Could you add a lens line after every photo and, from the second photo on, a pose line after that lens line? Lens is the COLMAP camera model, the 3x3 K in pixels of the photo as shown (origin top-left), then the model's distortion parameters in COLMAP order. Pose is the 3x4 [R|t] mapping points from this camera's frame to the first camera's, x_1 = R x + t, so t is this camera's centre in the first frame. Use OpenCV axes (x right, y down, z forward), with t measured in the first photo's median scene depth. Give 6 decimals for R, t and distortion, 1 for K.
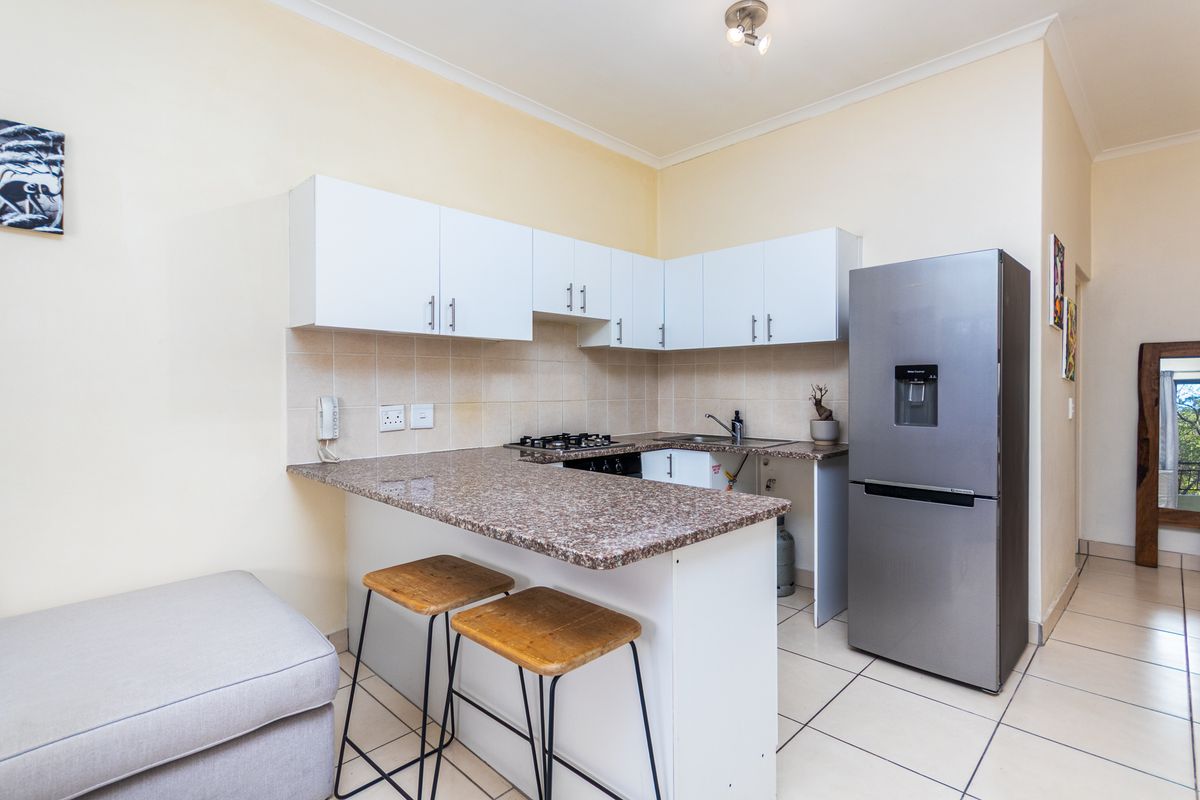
lens RADIAL K [[578.3, 0, 593.0], [0, 578.3, 403.3], [0, 0, 1]] dist [0.014412, 0.000975]
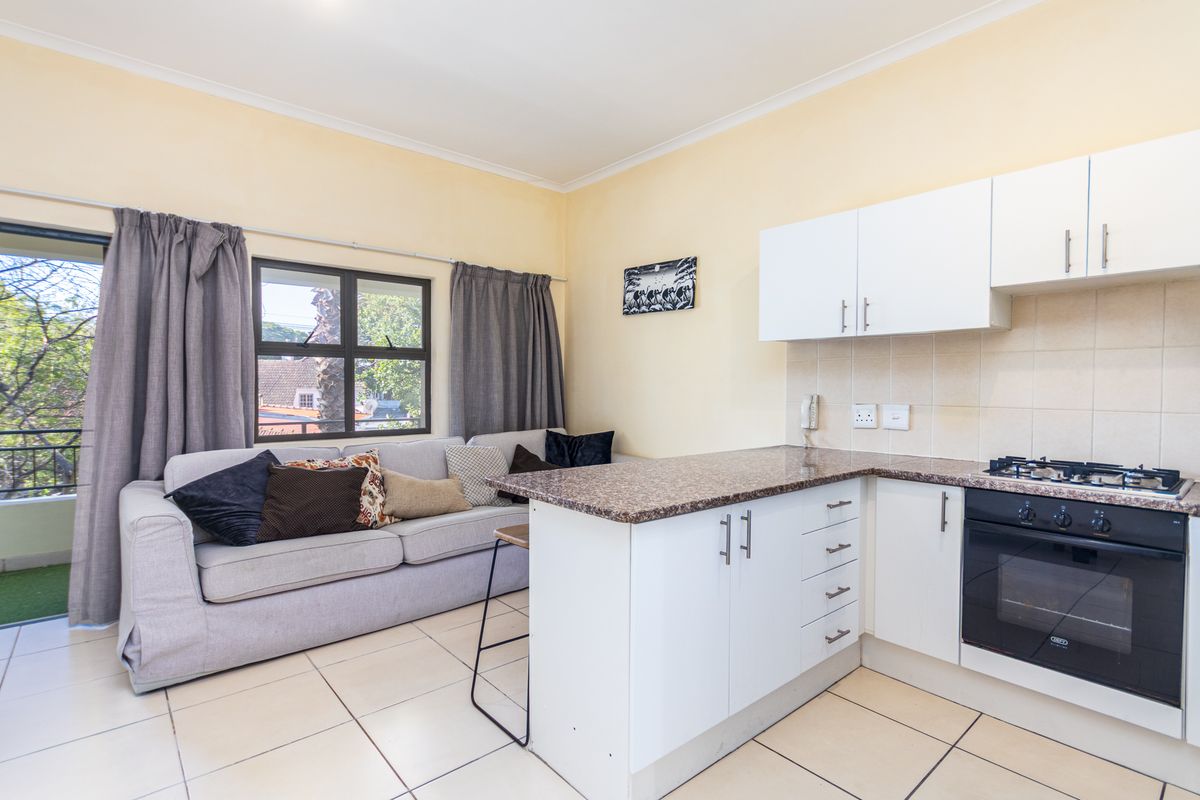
lens RADIAL K [[578.3, 0, 595.4], [0, 578.3, 399.7], [0, 0, 1]] dist [0.014412, 0.000975]
pose [[-0.059805, 0.037686, -0.997498, 0.822333], [-0.020416, 0.999032, 0.038968, -0.039701], [0.998001, 0.022695, -0.058978, 0.619556]]
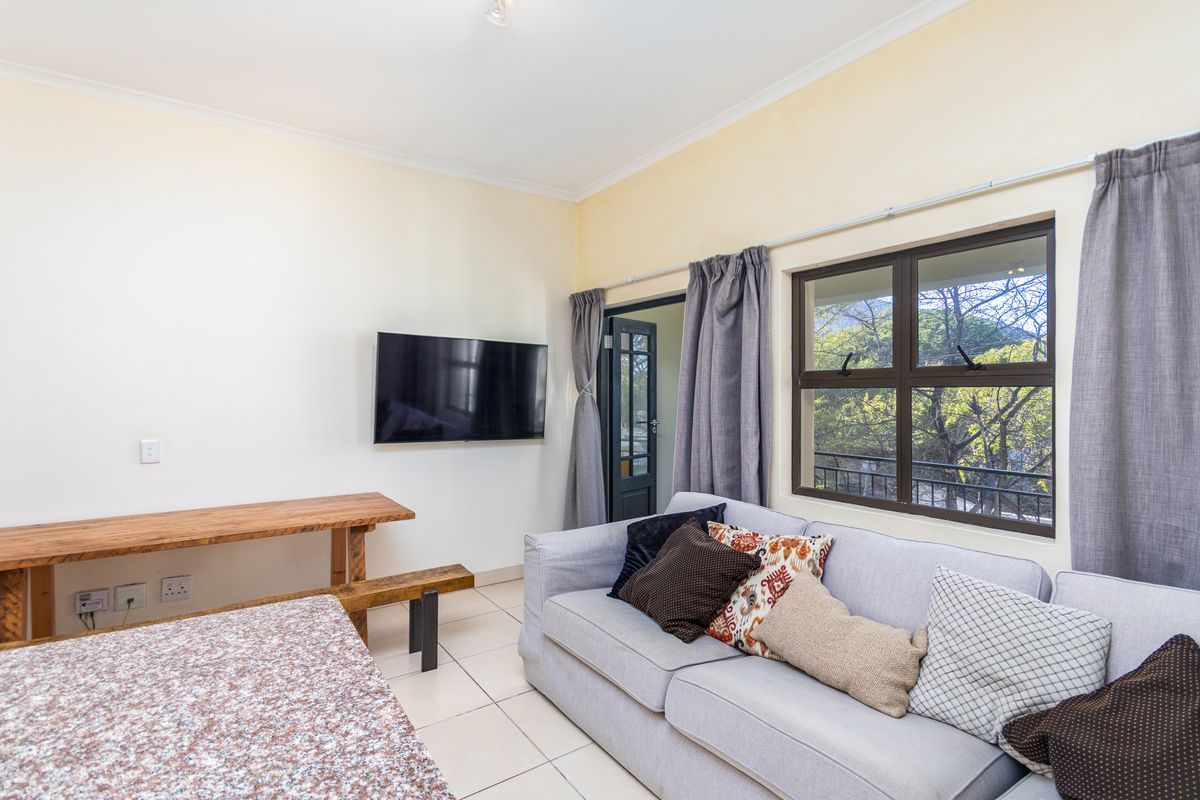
lens RADIAL K [[578.3, 0, 608.4], [0, 578.3, 393.1], [0, 0, 1]] dist [0.014412, 0.000975]
pose [[-0.989928, 0.007411, 0.141377, -0.277195], [0.008590, 0.999933, 0.007733, -0.078237], [-0.141310, 0.008869, -0.989926, 0.908190]]
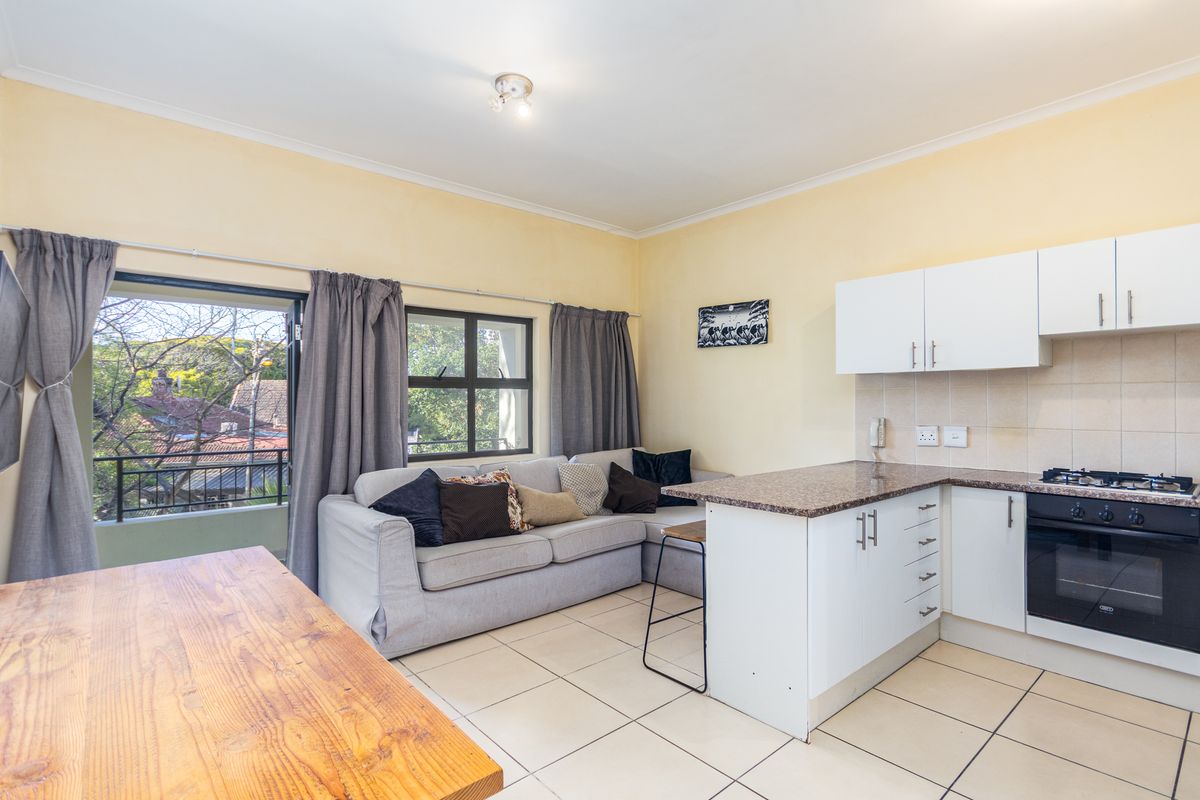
lens RADIAL K [[578.3, 0, 604.1], [0, 578.3, 402.0], [0, 0, 1]] dist [0.014412, 0.000975]
pose [[-0.049496, 0.012156, -0.998700, 1.070079], [-0.012356, 0.999842, 0.012783, -0.062838], [0.998698, 0.012972, -0.049338, 0.377232]]
